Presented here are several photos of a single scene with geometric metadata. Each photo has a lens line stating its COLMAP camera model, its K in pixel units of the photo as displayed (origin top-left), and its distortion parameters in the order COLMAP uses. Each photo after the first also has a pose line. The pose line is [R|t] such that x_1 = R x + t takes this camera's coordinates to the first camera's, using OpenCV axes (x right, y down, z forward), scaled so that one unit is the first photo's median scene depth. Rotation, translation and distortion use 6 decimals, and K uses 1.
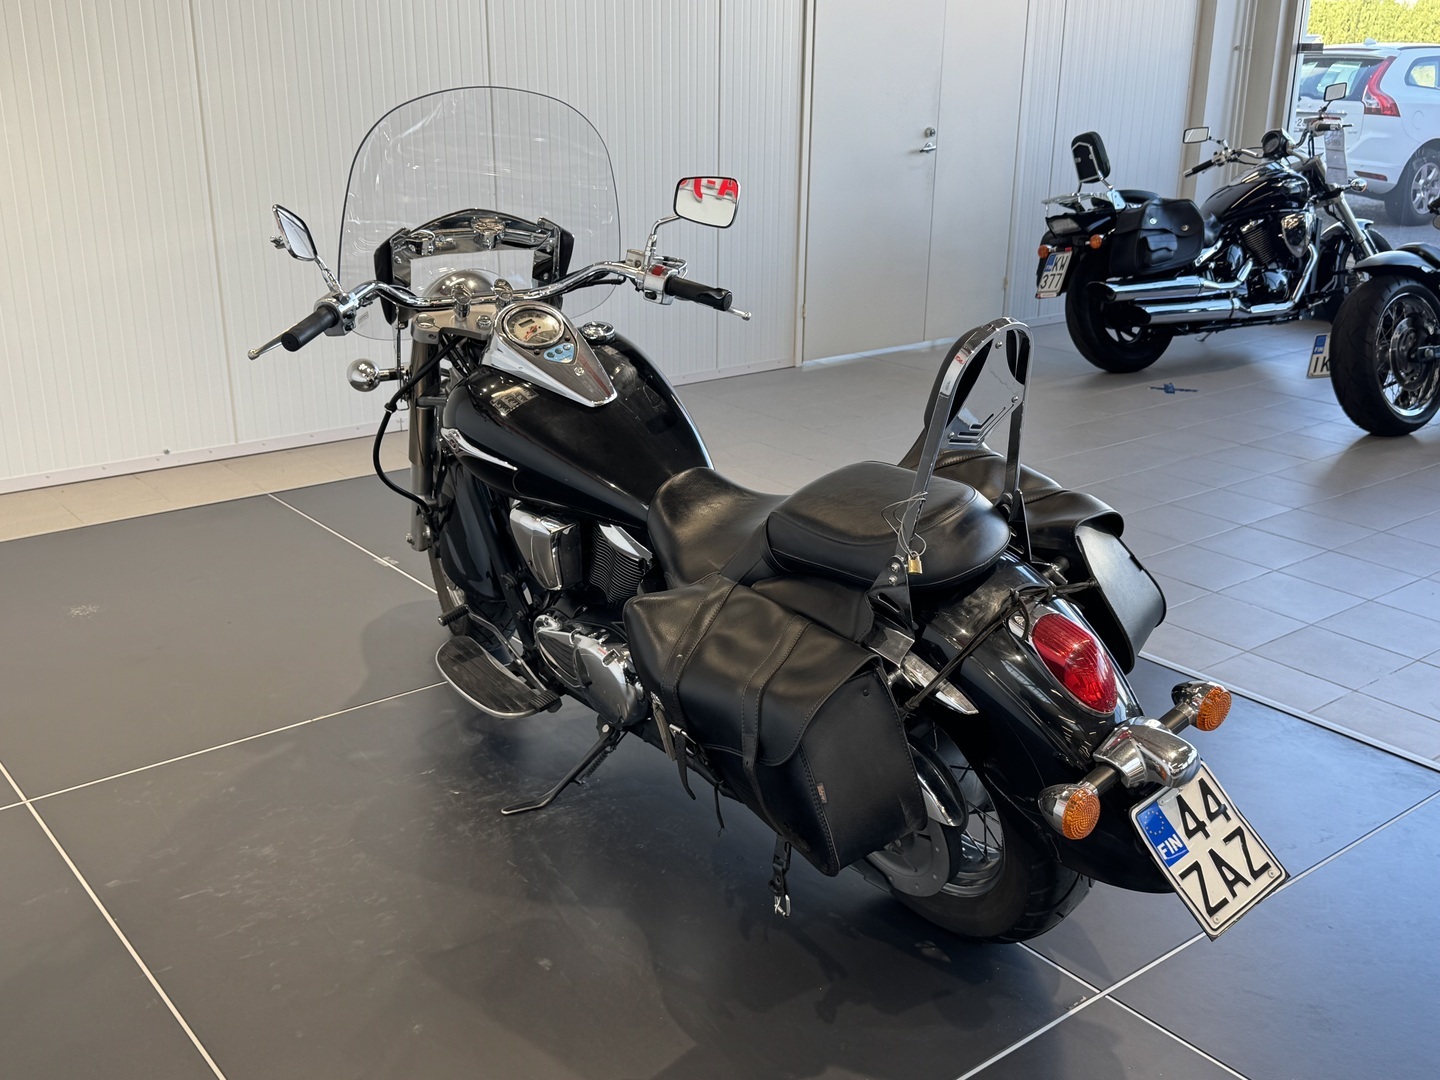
lens RADIAL K [[1498.5, 0, 763.3], [0, 1498.5, 543.4], [0, 0, 1]] dist [-0.014958, -0.001910]
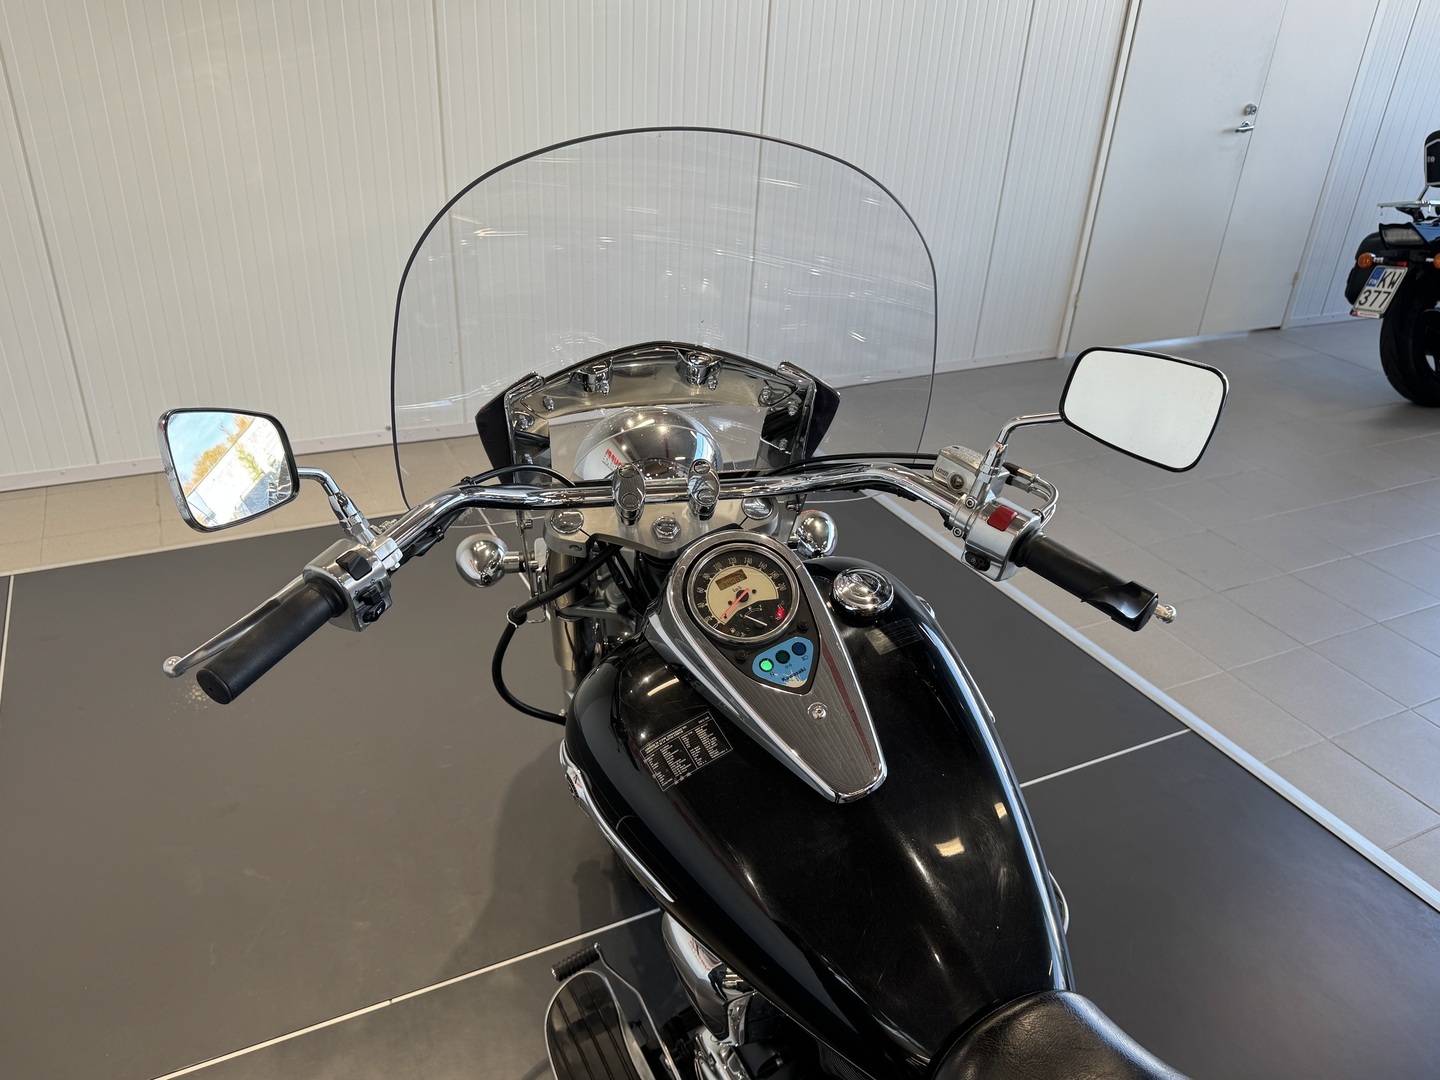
lens RADIAL K [[1119.9, 0, 720.0], [0, 1119.9, 540.0], [0, 0, 1]] dist [0.050003, -0.095726]
pose [[0.972029, 0.139352, -0.189050, -0.072752], [-0.111206, 0.982085, 0.152129, -0.182714], [0.206862, -0.126850, 0.970112, 0.504926]]
